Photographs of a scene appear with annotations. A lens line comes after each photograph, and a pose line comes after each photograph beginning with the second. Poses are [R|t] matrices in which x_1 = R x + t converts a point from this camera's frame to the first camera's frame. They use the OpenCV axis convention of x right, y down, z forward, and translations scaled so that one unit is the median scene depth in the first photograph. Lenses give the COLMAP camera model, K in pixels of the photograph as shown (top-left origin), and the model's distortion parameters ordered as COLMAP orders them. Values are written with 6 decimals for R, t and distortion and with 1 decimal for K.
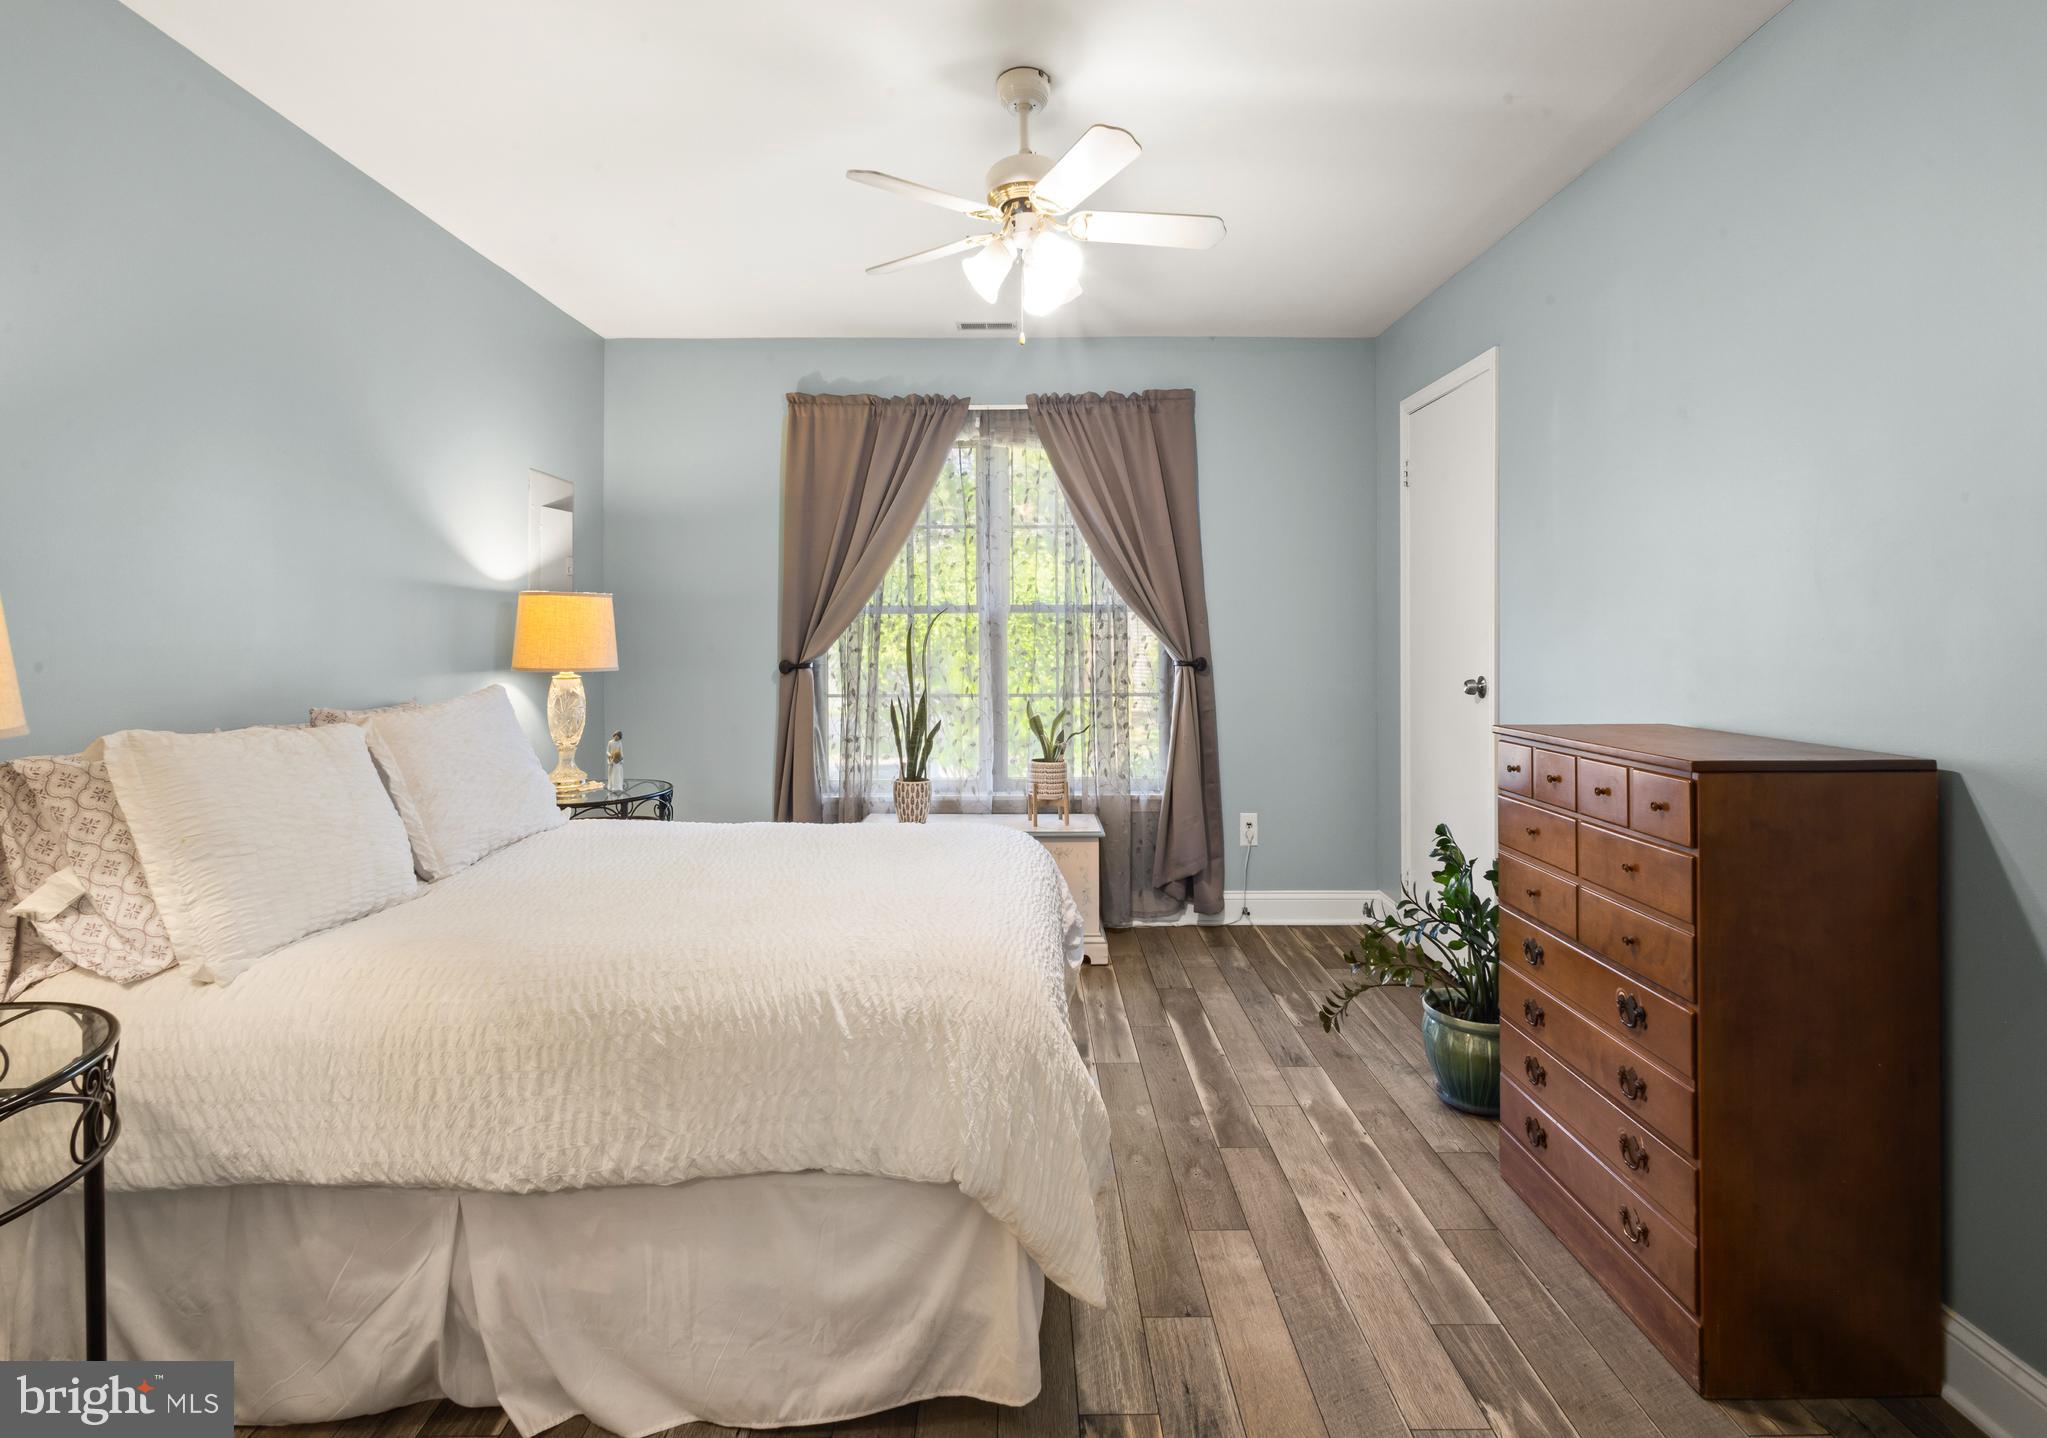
lens RADIAL K [[1001.3, 0, 1021.8], [0, 1001.3, 656.6], [0, 0, 1]] dist [-0.000806, -0.000174]
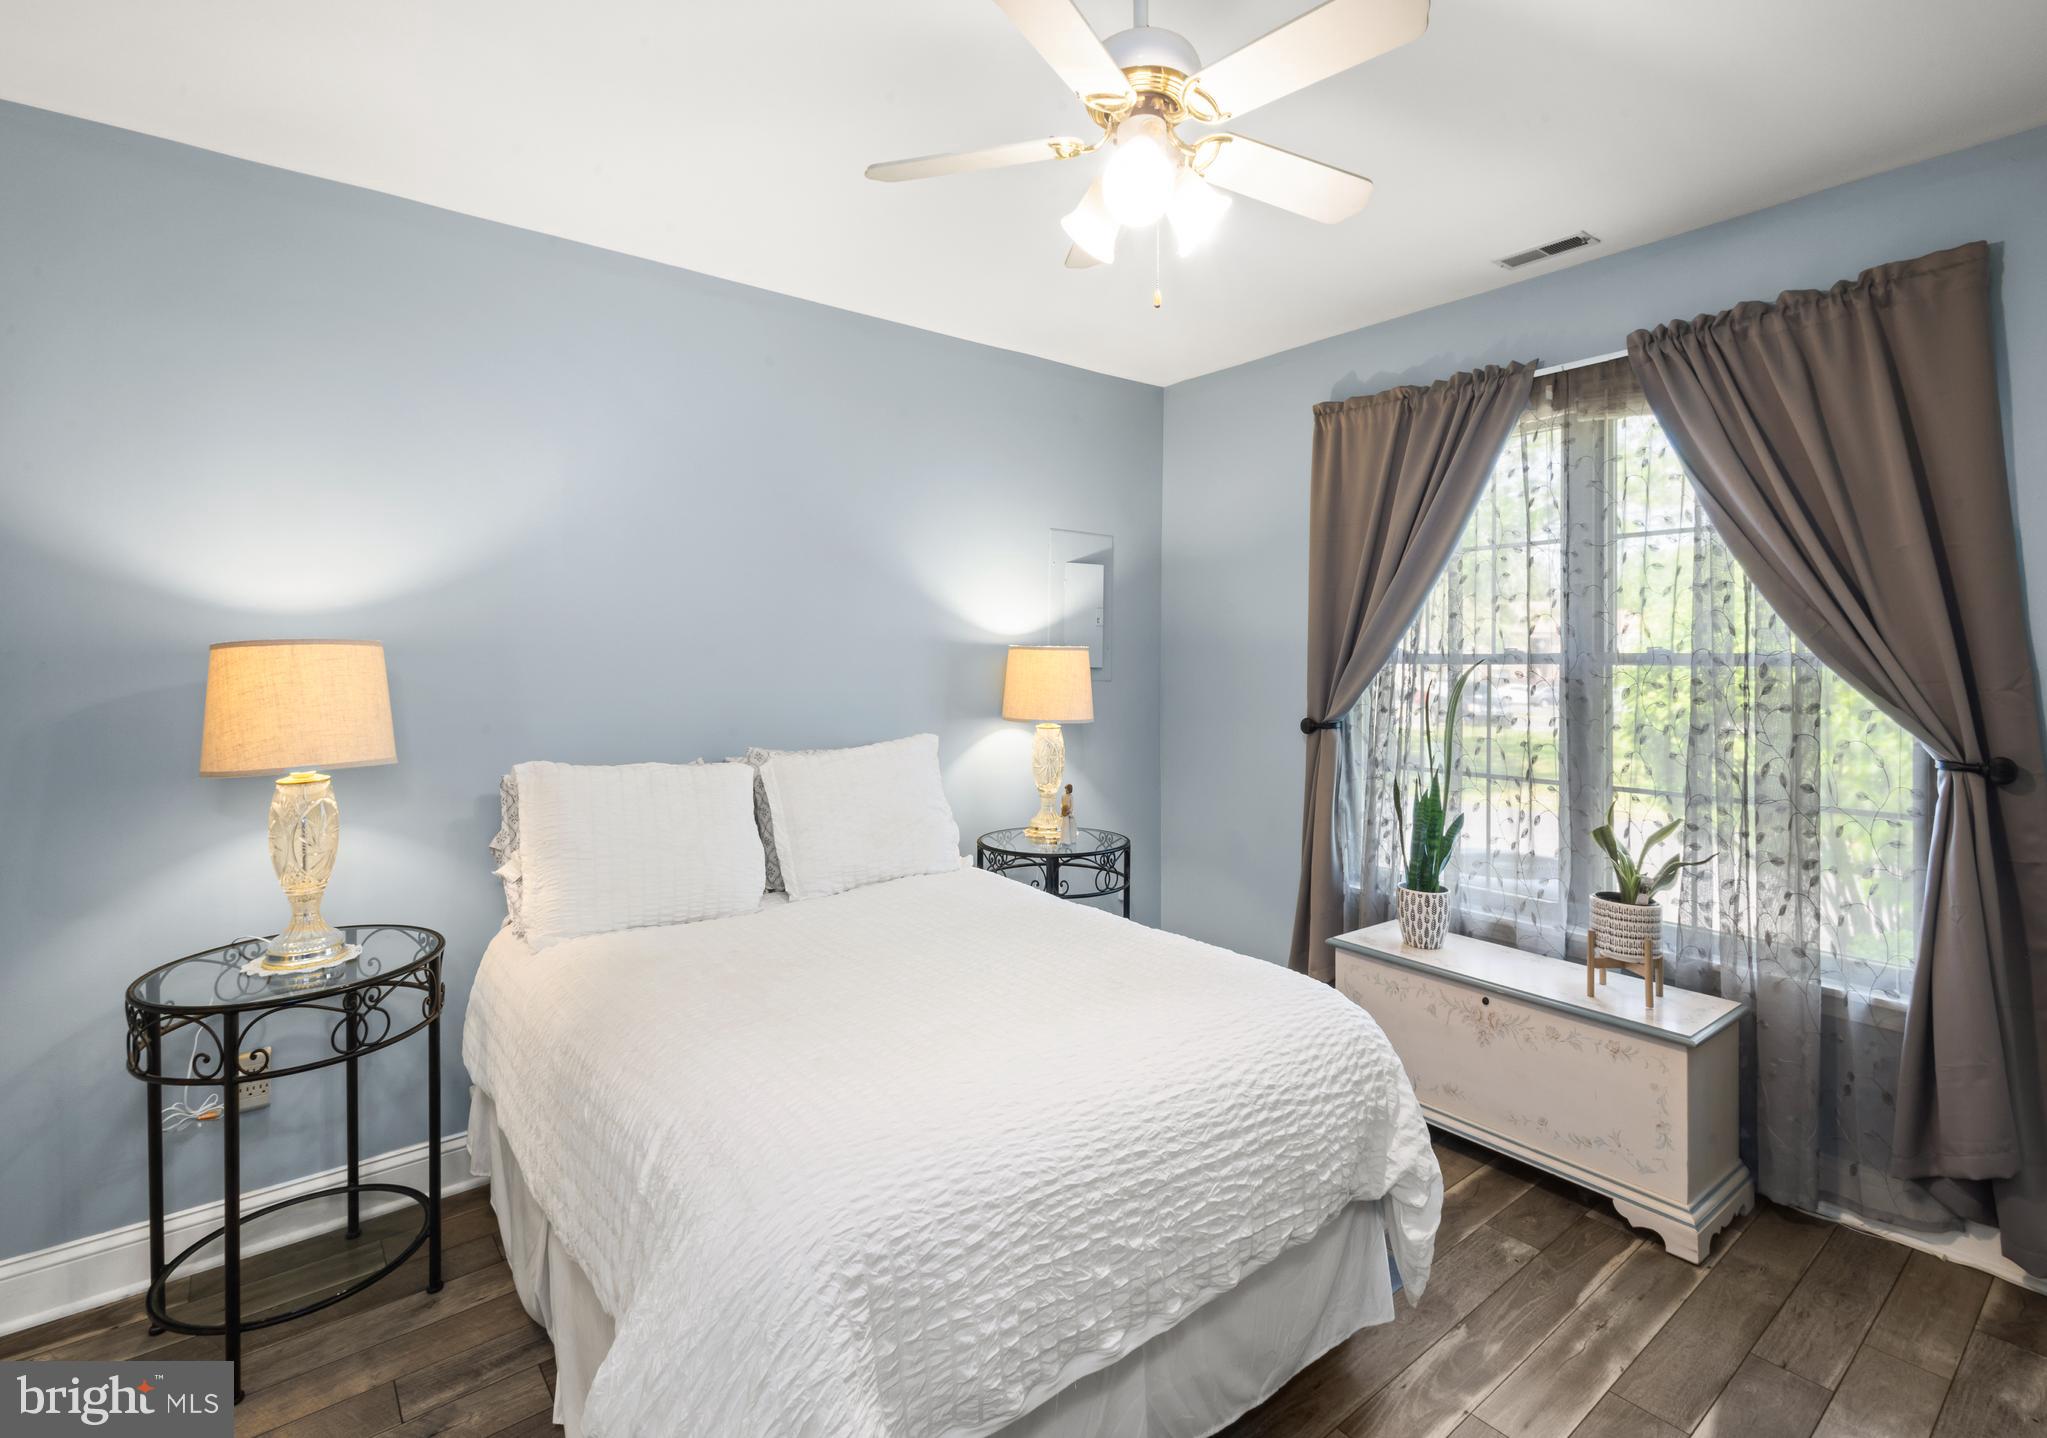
lens RADIAL K [[963.3, 0, 1027.4], [0, 963.3, 670.2], [0, 0, 1]] dist [0.000672, -0.001037]
pose [[0.606767, 0.018762, -0.794658, 0.271979], [-0.026362, 0.999646, 0.003473, -0.033357], [0.794442, 0.018841, 0.607047, 0.308138]]
